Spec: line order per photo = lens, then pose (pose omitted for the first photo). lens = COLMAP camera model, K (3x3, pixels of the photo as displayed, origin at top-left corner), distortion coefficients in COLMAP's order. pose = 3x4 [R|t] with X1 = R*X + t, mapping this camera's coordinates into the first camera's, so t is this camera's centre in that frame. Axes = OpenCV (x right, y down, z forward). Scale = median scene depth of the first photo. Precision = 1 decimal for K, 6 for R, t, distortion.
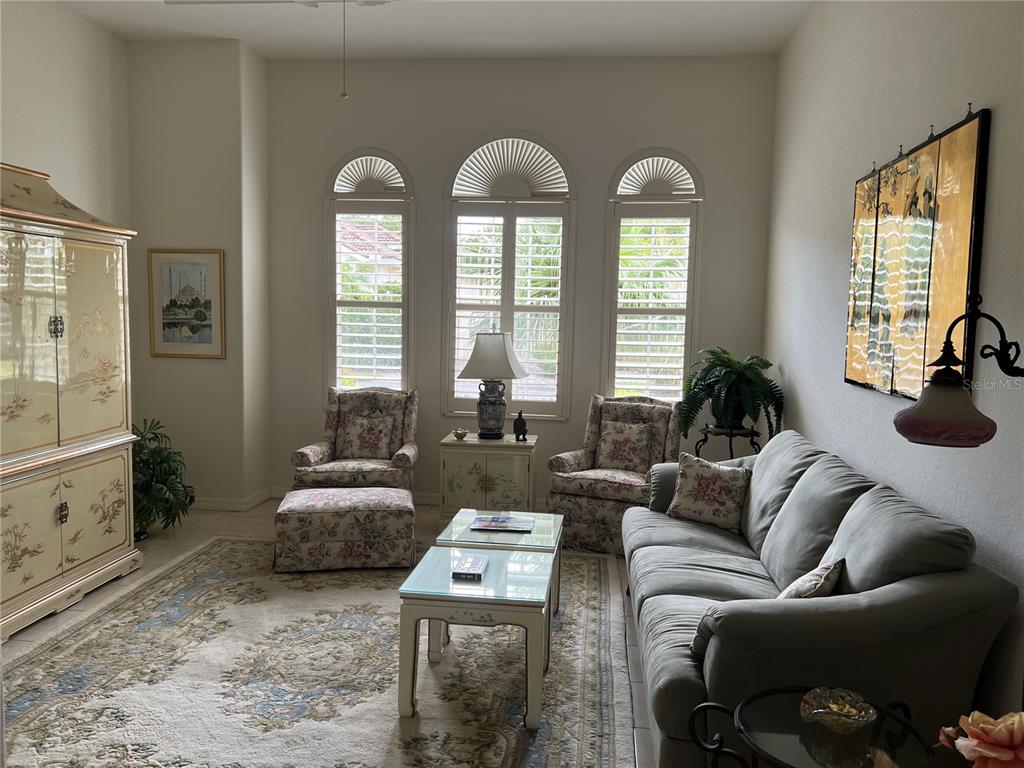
lens RADIAL K [[789.6, 0, 491.3], [0, 789.6, 386.5], [0, 0, 1]] dist [0.025708, -0.016111]
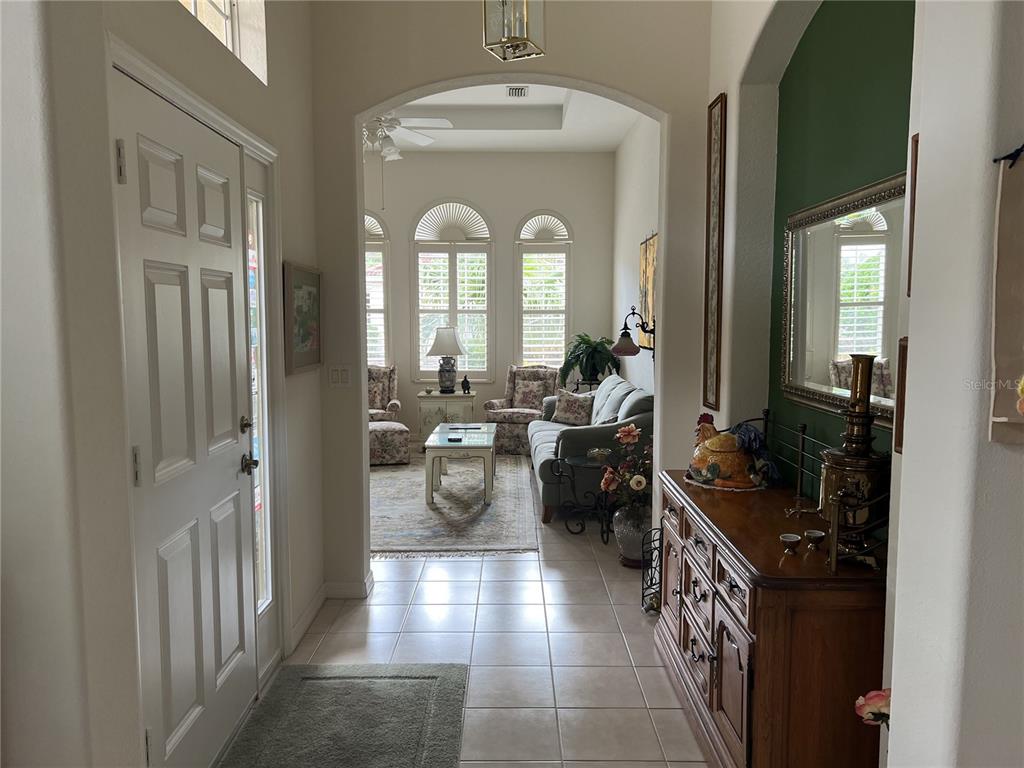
lens RADIAL K [[789.6, 0, 513.4], [0, 789.6, 384.6], [0, 0, 1]] dist [0.025708, -0.016111]
pose [[0.990319, -0.033356, 0.134746, -0.082231], [0.033634, 0.999434, 0.000215, 0.051463], [-0.134677, 0.004319, 0.990880, -0.599600]]
